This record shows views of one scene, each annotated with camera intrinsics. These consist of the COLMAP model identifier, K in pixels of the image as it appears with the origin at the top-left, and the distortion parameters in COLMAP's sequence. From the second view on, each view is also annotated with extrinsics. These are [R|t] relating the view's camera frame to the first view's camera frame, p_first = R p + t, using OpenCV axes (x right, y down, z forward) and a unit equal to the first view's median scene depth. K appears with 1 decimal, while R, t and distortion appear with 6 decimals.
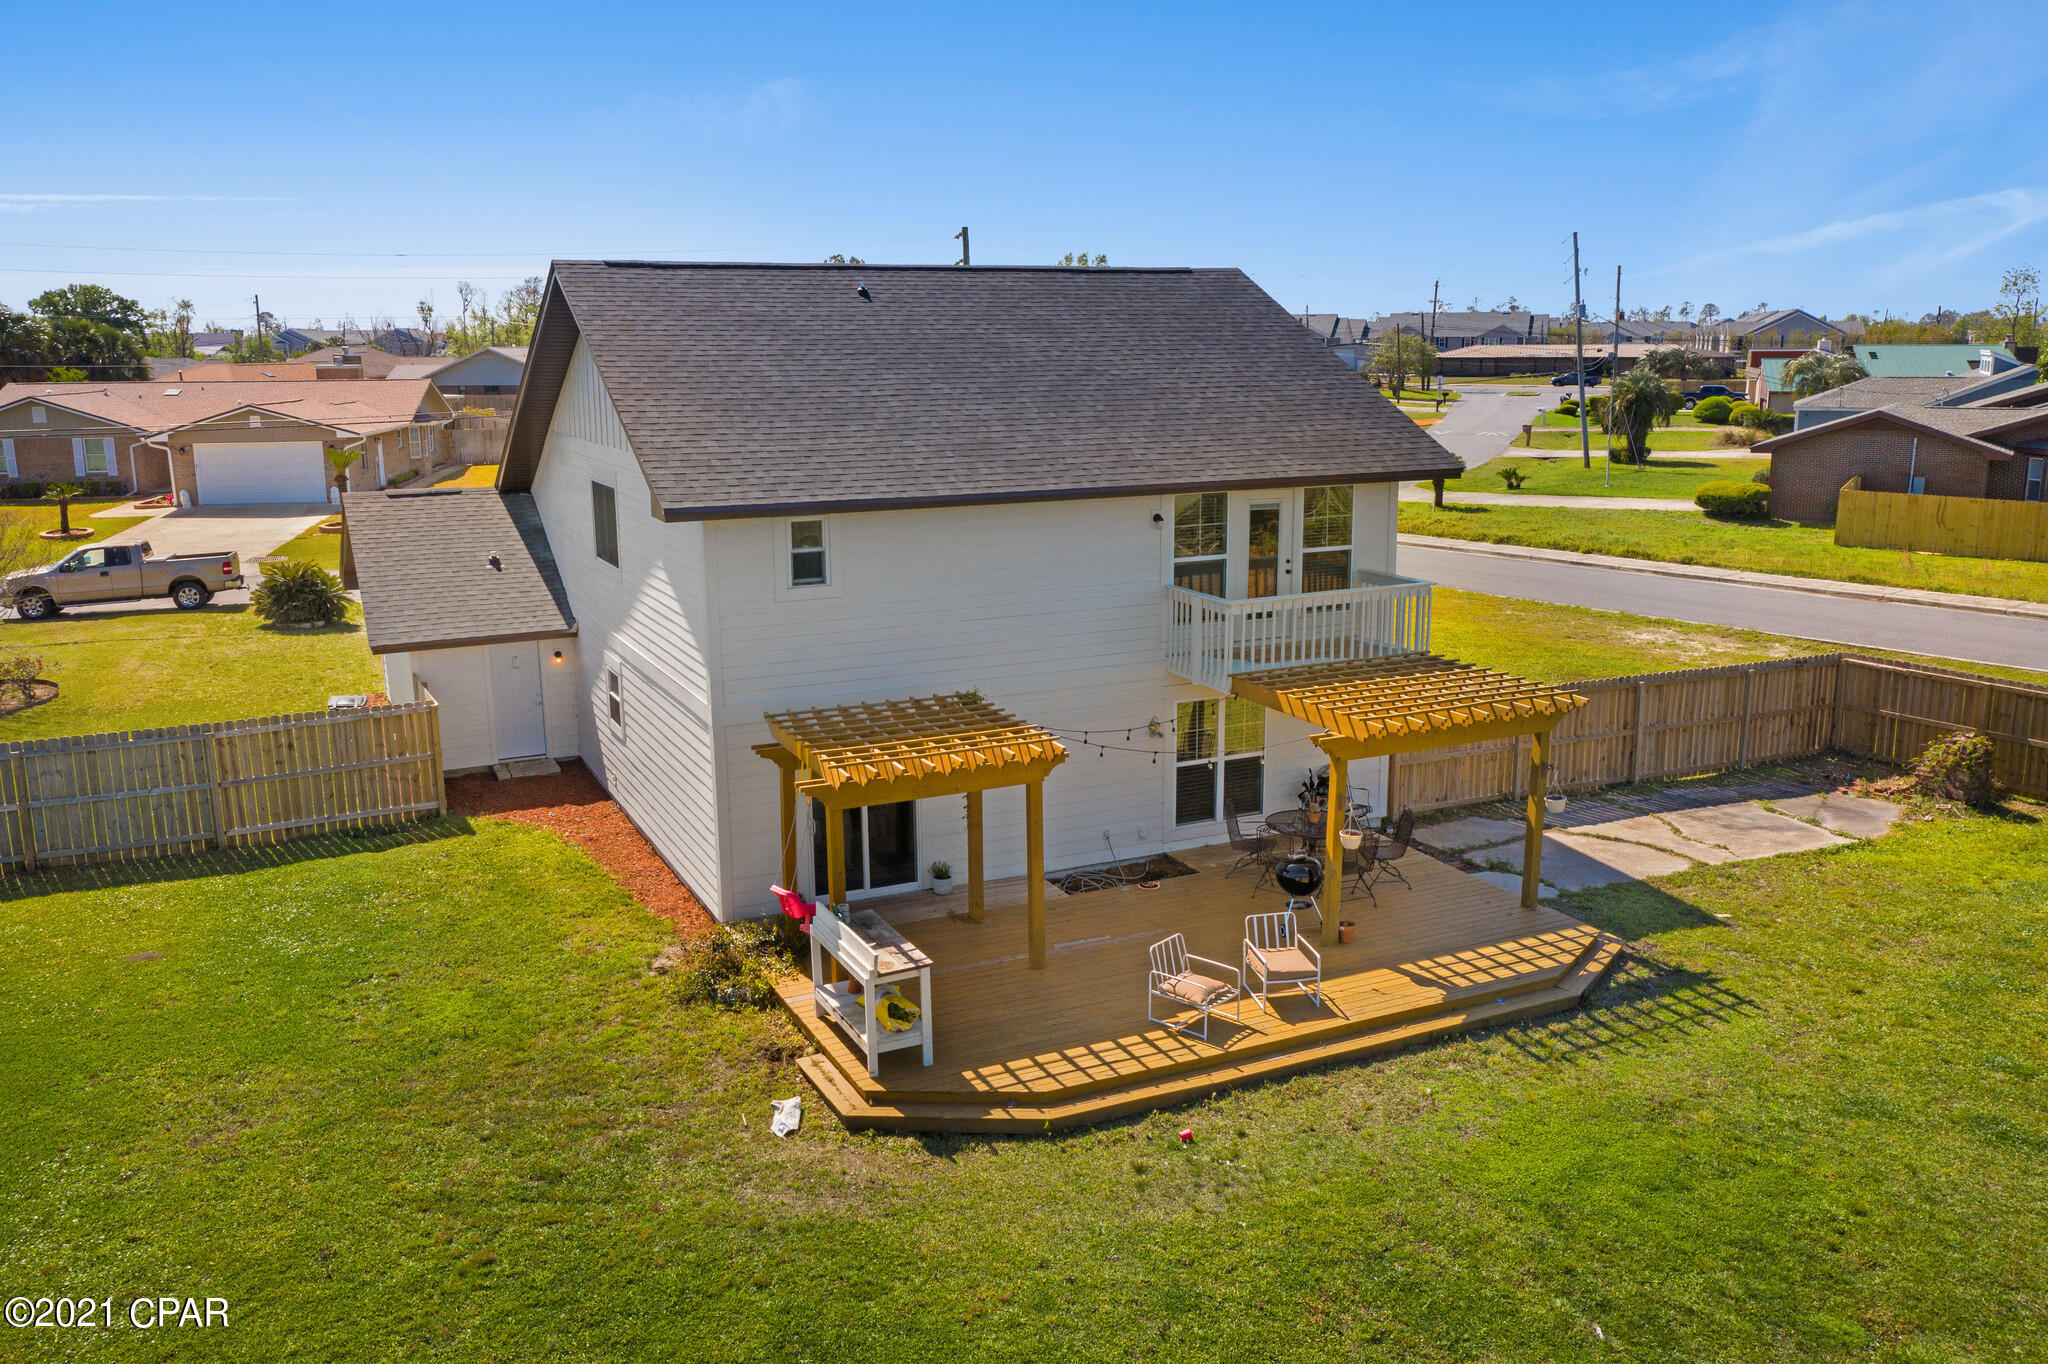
lens RADIAL K [[1593.8, 0, 1024.0], [0, 1593.8, 682.0], [0, 0, 1]] dist [-0.008150, -0.003843]
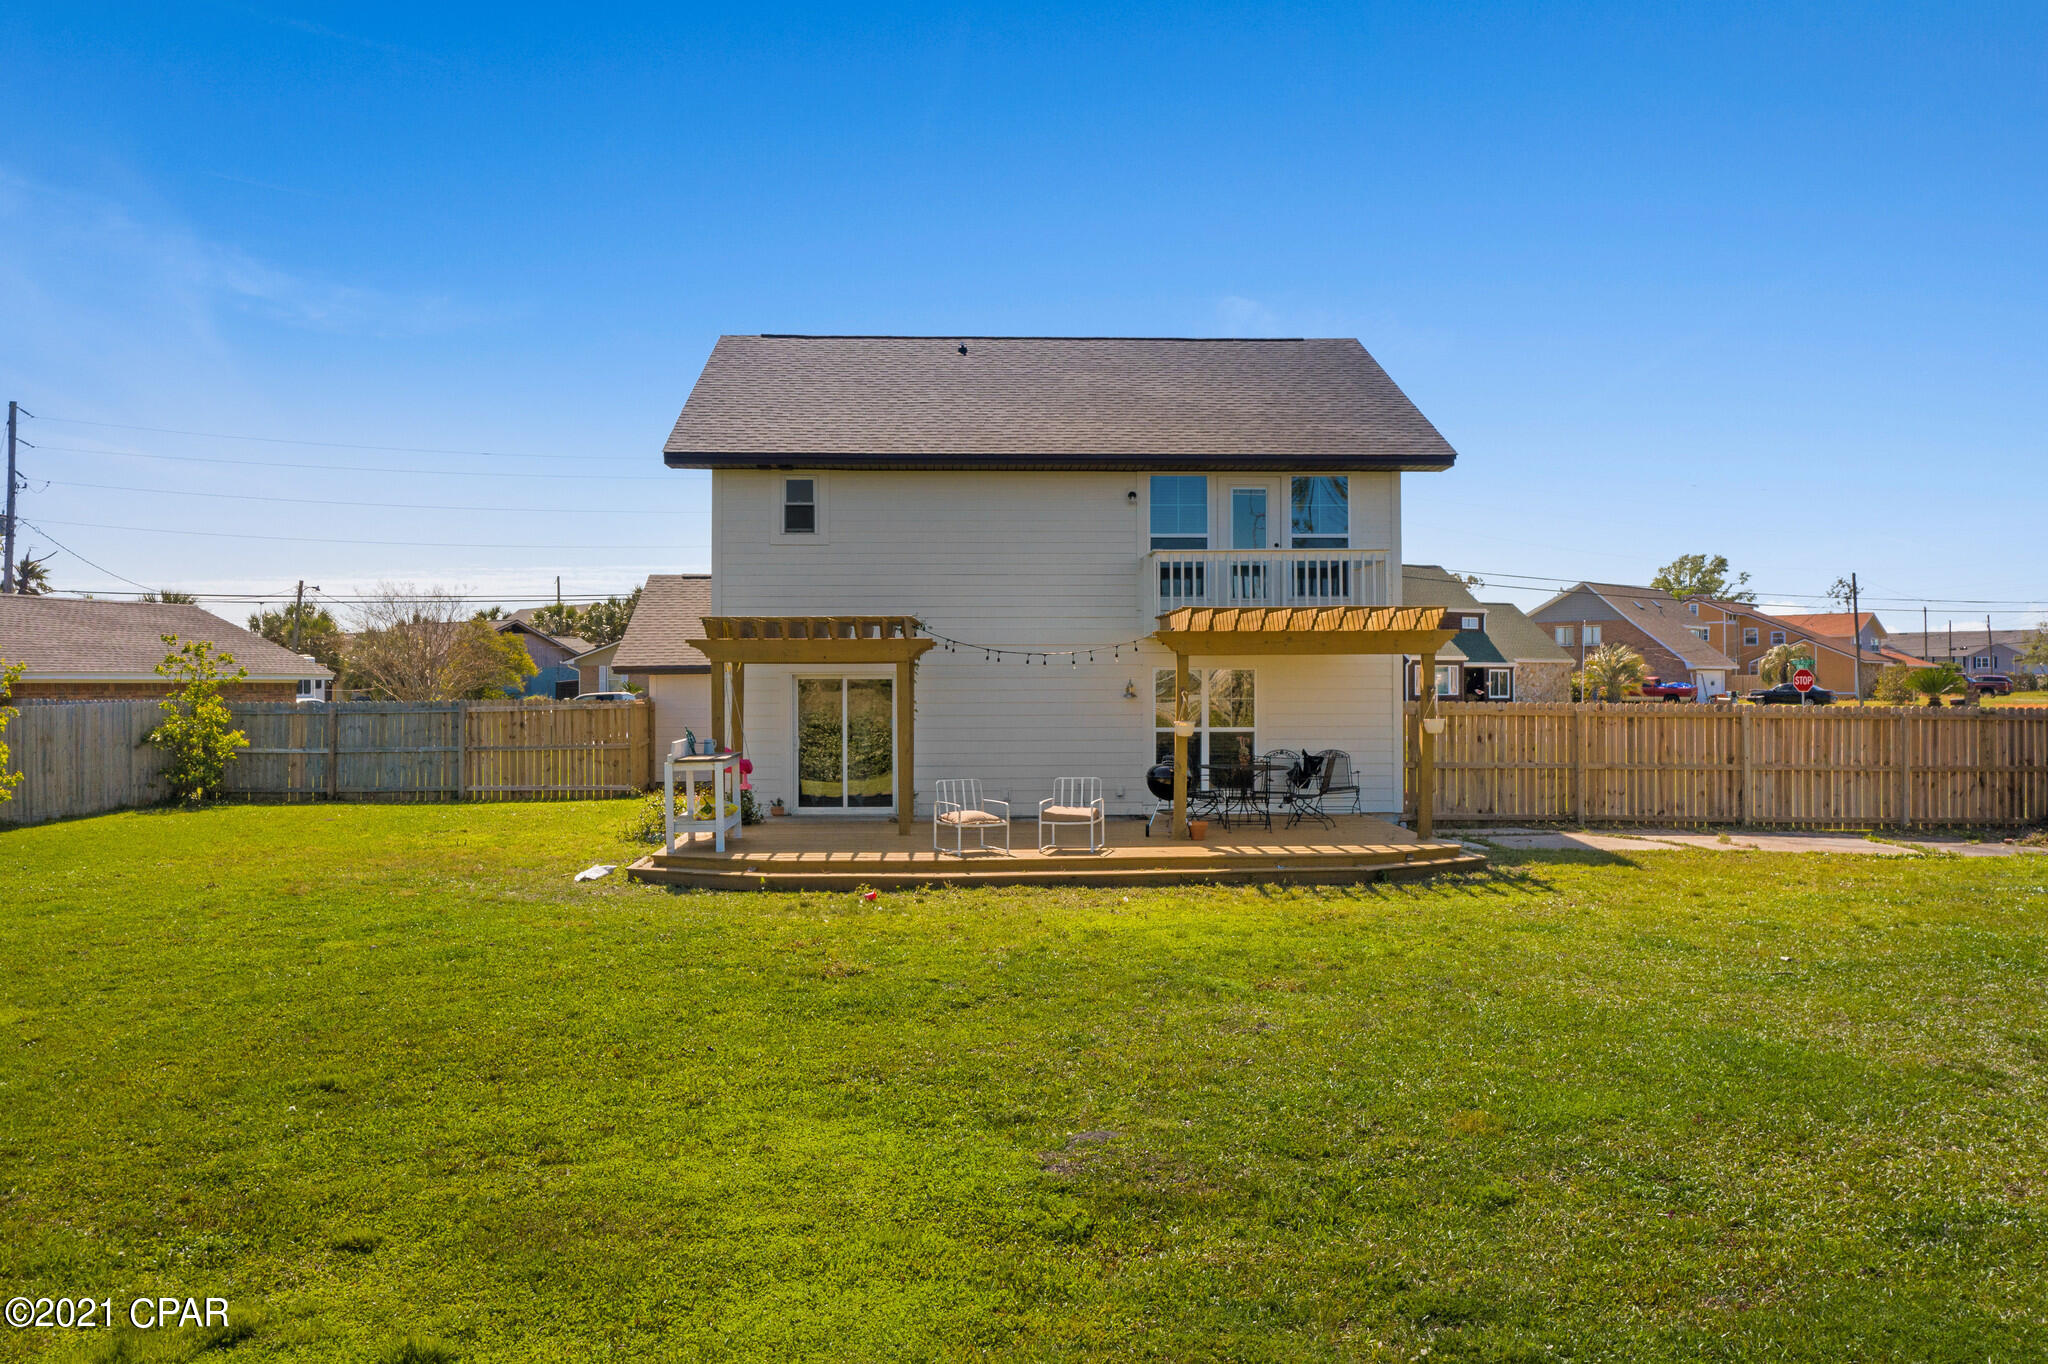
lens RADIAL K [[1593.8, 0, 1024.0], [0, 1593.8, 682.0], [0, 0, 1]] dist [-0.008150, -0.003843]
pose [[0.923837, 0.007379, -0.382716, 0.409370], [-0.083632, 0.979551, -0.182992, 0.216658], [0.373539, 0.201062, 0.905562, 0.003027]]
